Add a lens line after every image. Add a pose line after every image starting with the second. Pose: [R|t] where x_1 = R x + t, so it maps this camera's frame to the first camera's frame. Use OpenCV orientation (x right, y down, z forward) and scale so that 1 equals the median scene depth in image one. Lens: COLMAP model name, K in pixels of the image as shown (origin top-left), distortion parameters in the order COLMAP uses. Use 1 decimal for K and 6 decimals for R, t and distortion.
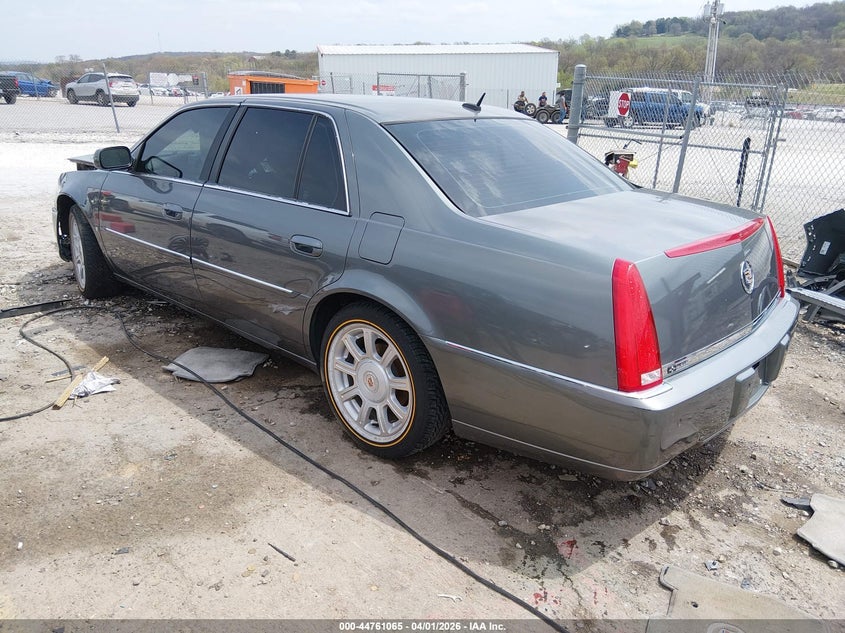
lens RADIAL K [[644.6, 0, 422.5], [0, 644.6, 316.5], [0, 0, 1]] dist [0.052220, -0.089299]
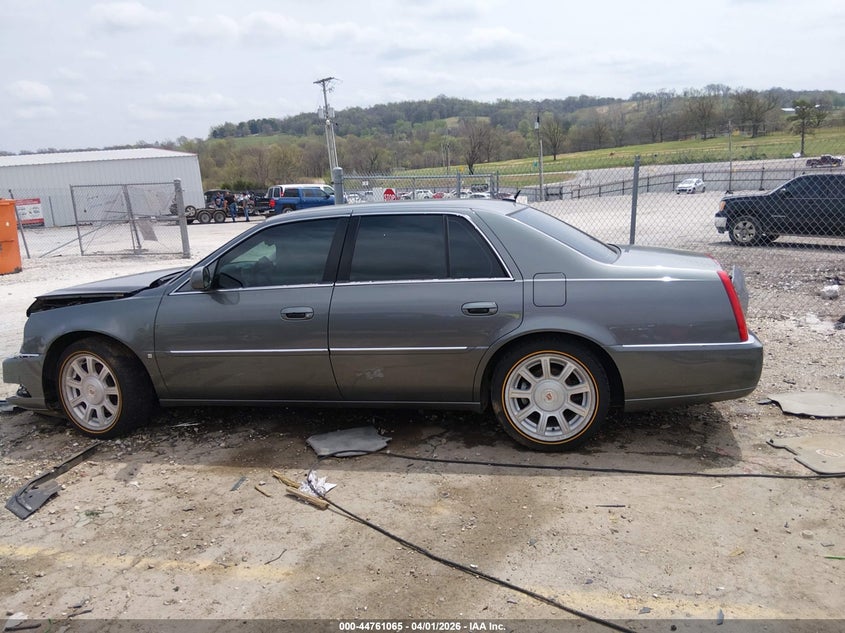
lens RADIAL K [[677.3, 0, 422.5], [0, 677.3, 316.5], [0, 0, 1]] dist [0.123292, -0.236925]
pose [[0.823956, -0.170524, 0.540387, -0.854670], [0.249098, 0.965560, -0.075121, -0.016060], [-0.508966, 0.196505, 0.838057, -0.082436]]
